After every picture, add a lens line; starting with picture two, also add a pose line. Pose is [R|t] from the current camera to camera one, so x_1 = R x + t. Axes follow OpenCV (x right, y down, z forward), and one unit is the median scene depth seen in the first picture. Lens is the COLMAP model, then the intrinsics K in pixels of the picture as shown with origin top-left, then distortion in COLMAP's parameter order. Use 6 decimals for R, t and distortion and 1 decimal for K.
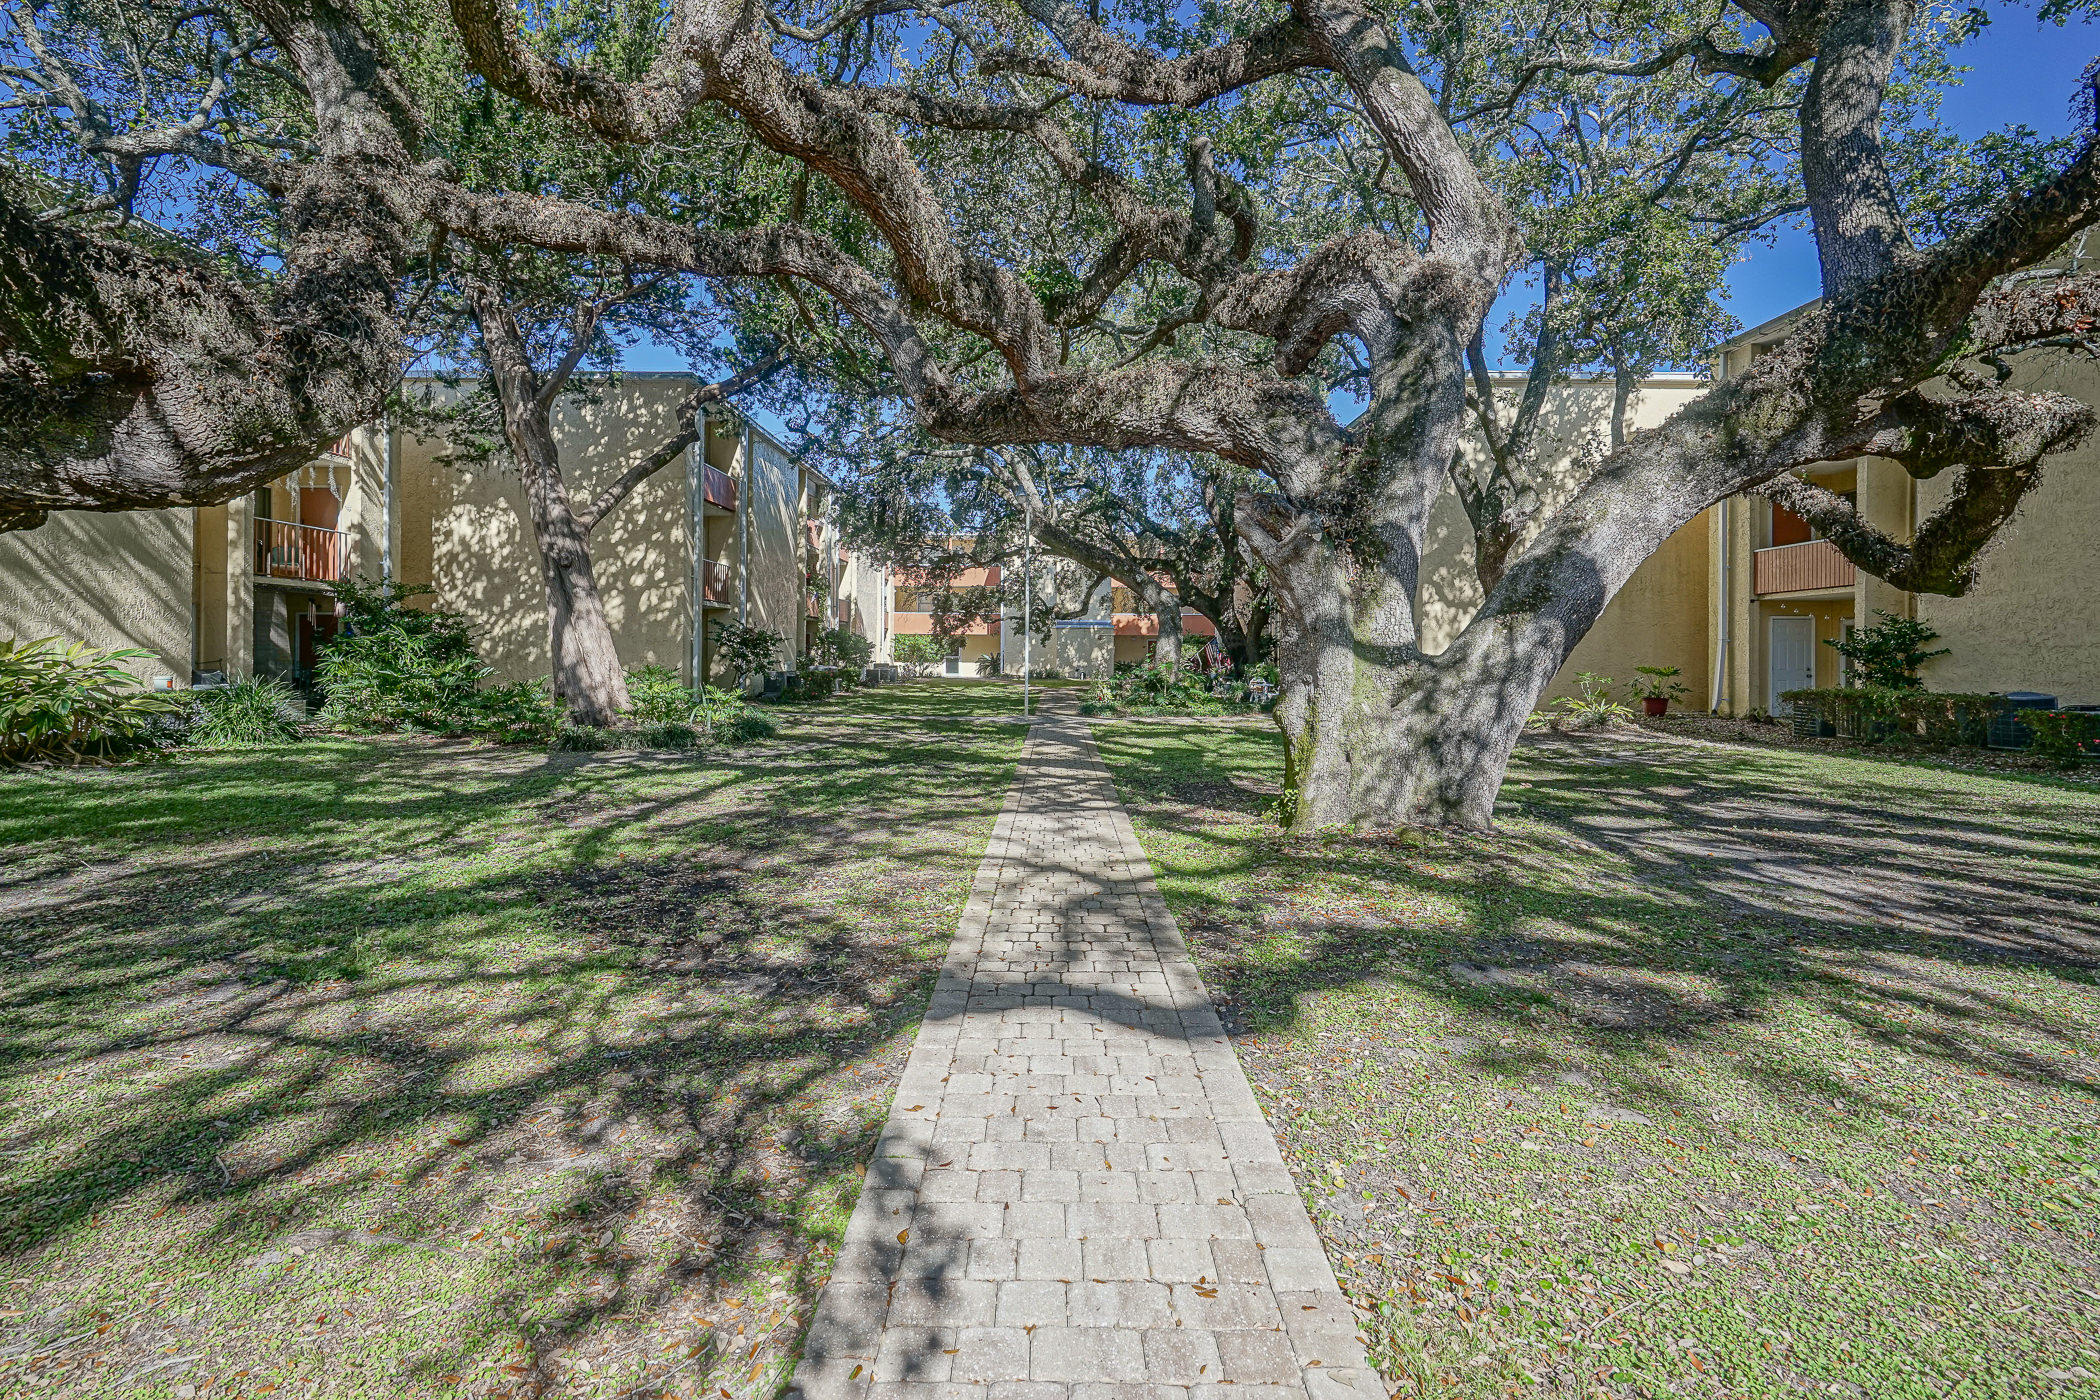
lens RADIAL K [[960.7, 0, 1053.6], [0, 960.7, 674.8], [0, 0, 1]] dist [-0.002565, 0.001088]
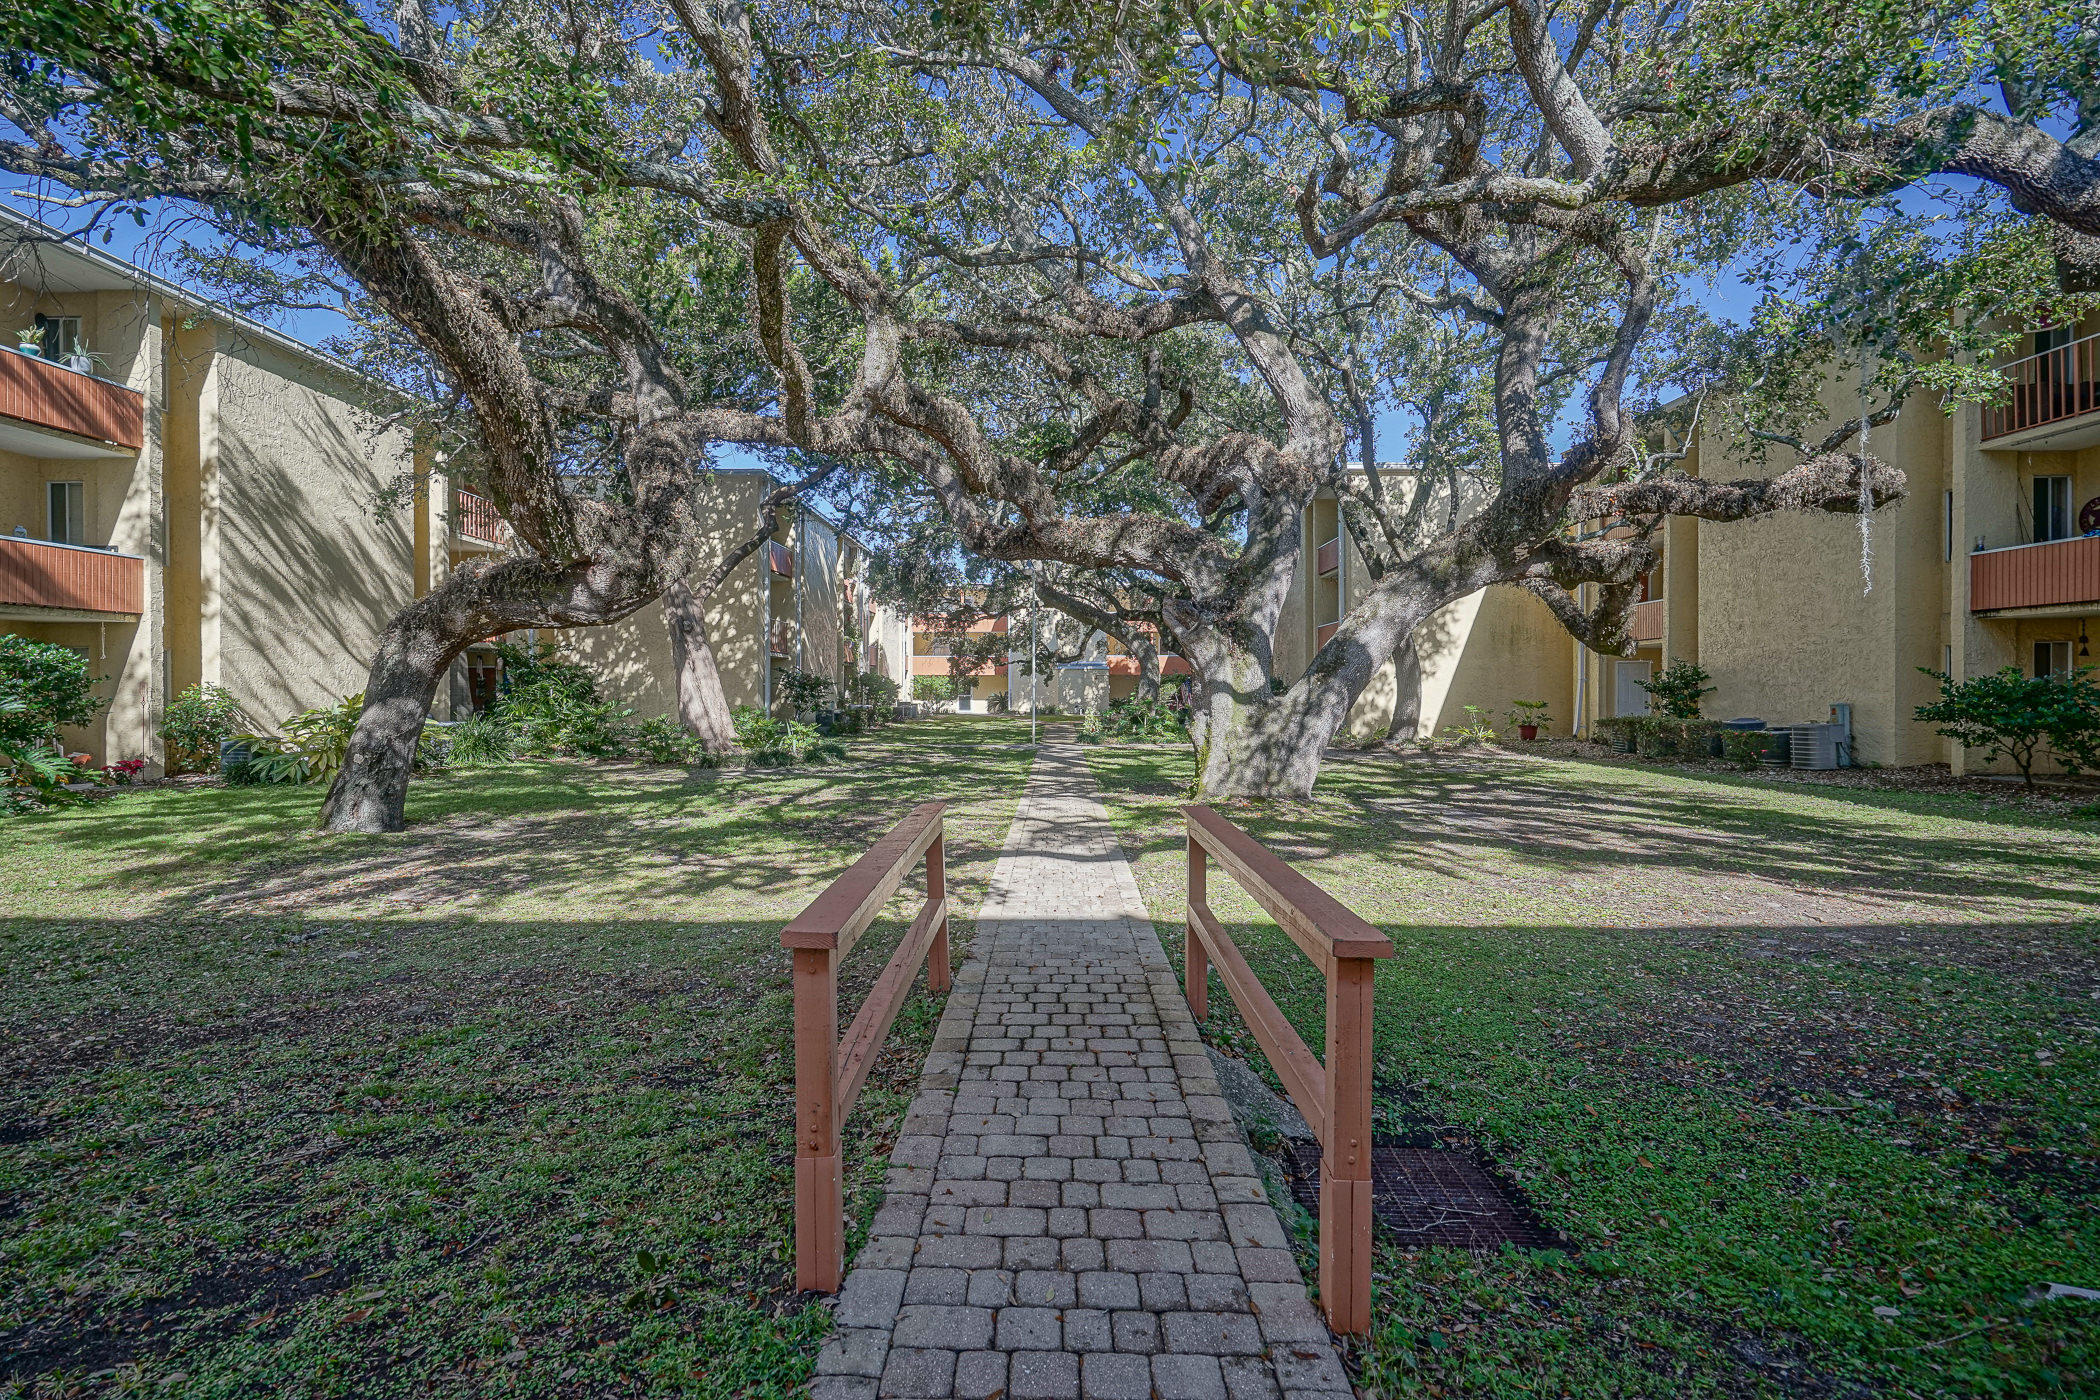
lens RADIAL K [[960.7, 0, 1053.6], [0, 960.7, 674.8], [0, 0, 1]] dist [-0.002565, 0.001088]
pose [[0.999970, -0.007299, -0.002754, 0.001352], [0.007191, 0.999279, -0.037279, 0.000033], [0.003024, 0.037258, 0.999301, -0.170281]]
